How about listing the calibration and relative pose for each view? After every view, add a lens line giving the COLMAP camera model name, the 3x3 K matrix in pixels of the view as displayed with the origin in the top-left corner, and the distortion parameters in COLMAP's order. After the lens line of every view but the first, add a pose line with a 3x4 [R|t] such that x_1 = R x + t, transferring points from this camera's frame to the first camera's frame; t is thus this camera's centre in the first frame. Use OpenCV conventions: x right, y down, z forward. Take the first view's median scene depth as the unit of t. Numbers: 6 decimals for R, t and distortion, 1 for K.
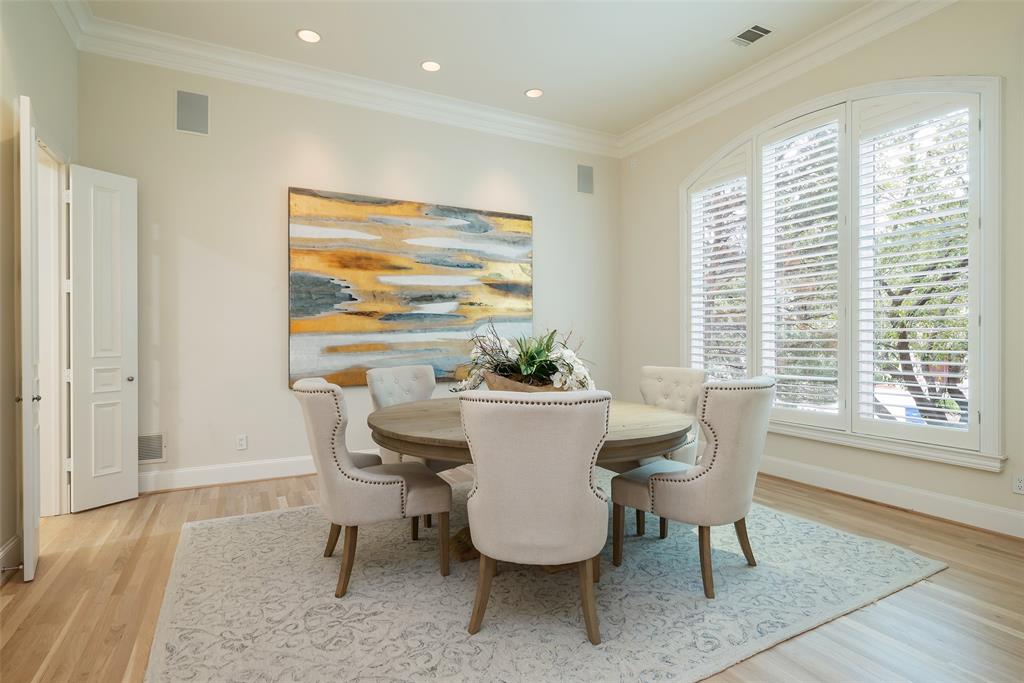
lens RADIAL K [[513.9, 0, 512.0], [0, 513.9, 341.5], [0, 0, 1]] dist [0.004300, 0.001264]
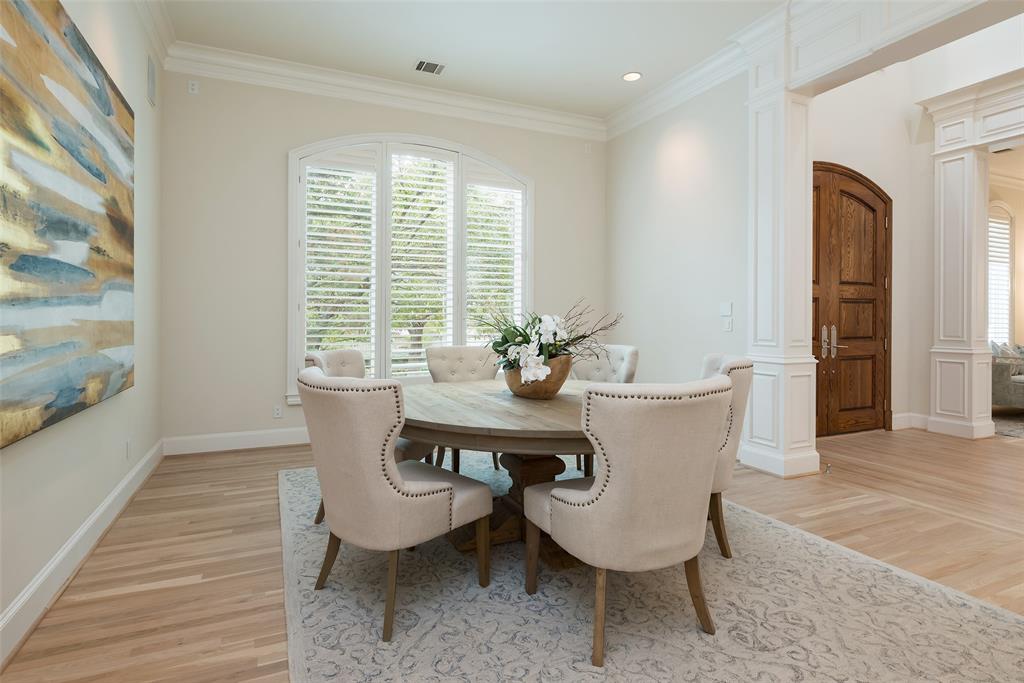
lens RADIAL K [[486.1, 0, 509.3], [0, 486.1, 318.0], [0, 0, 1]] dist [0.001745, 0.000391]
pose [[0.096154, 0.004663, 0.995356, -0.597210], [0.002843, 0.999984, -0.004959, -0.003488], [-0.995362, 0.003307, 0.096139, 0.648784]]
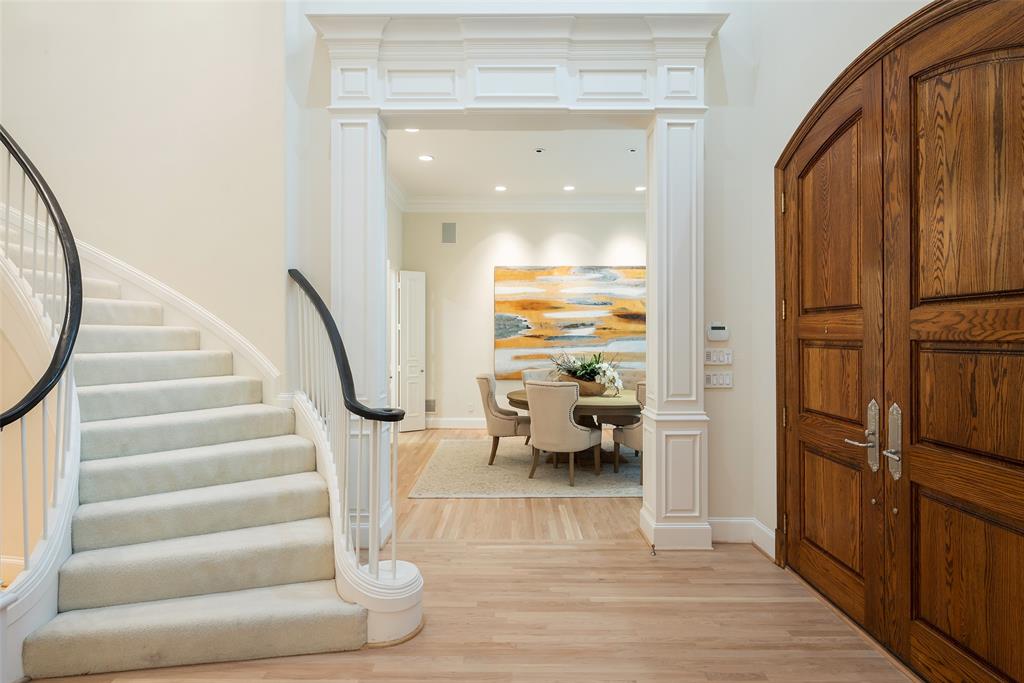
lens RADIAL K [[579.6, 0, 512.0], [0, 579.6, 341.5], [0, 0, 1]] dist [-0.003936, 0.000358]
pose [[0.877633, 0.008355, -0.479260, 0.581695], [-0.004584, 0.999949, 0.009038, -0.057421], [0.479311, -0.005735, 0.877626, -0.731243]]
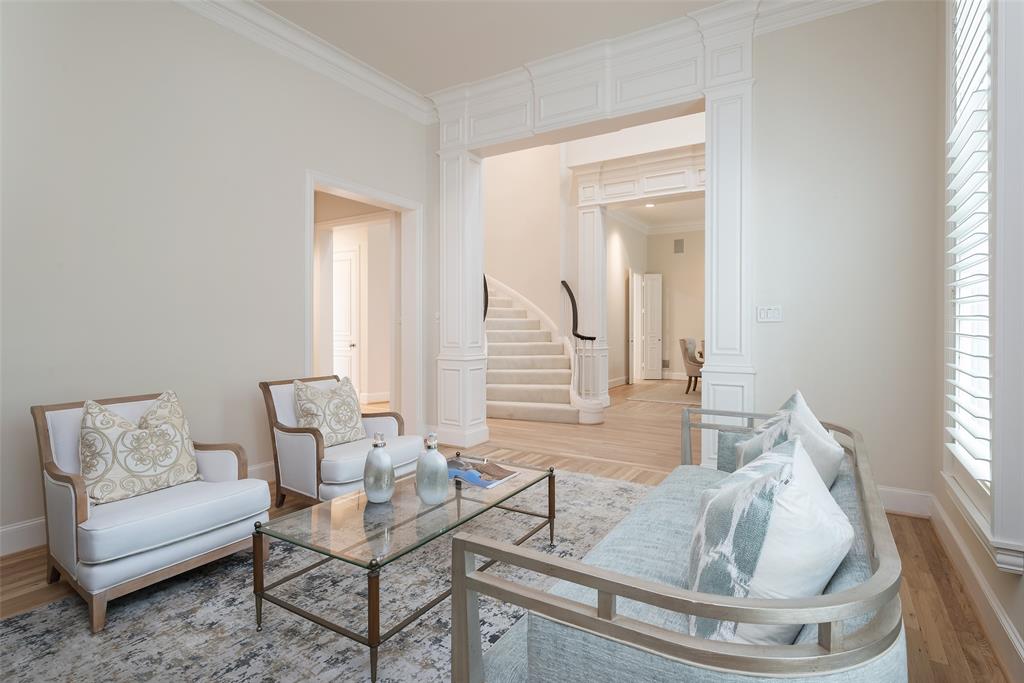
lens RADIAL K [[525.3, 0, 509.1], [0, 525.3, 338.1], [0, 0, 1]] dist [-0.000981, -0.000060]
pose [[0.504142, 0.018854, -0.863415, 1.317900], [-0.002361, 0.999788, 0.020454, 0.001119], [0.863618, -0.008273, 0.504080, -1.175175]]
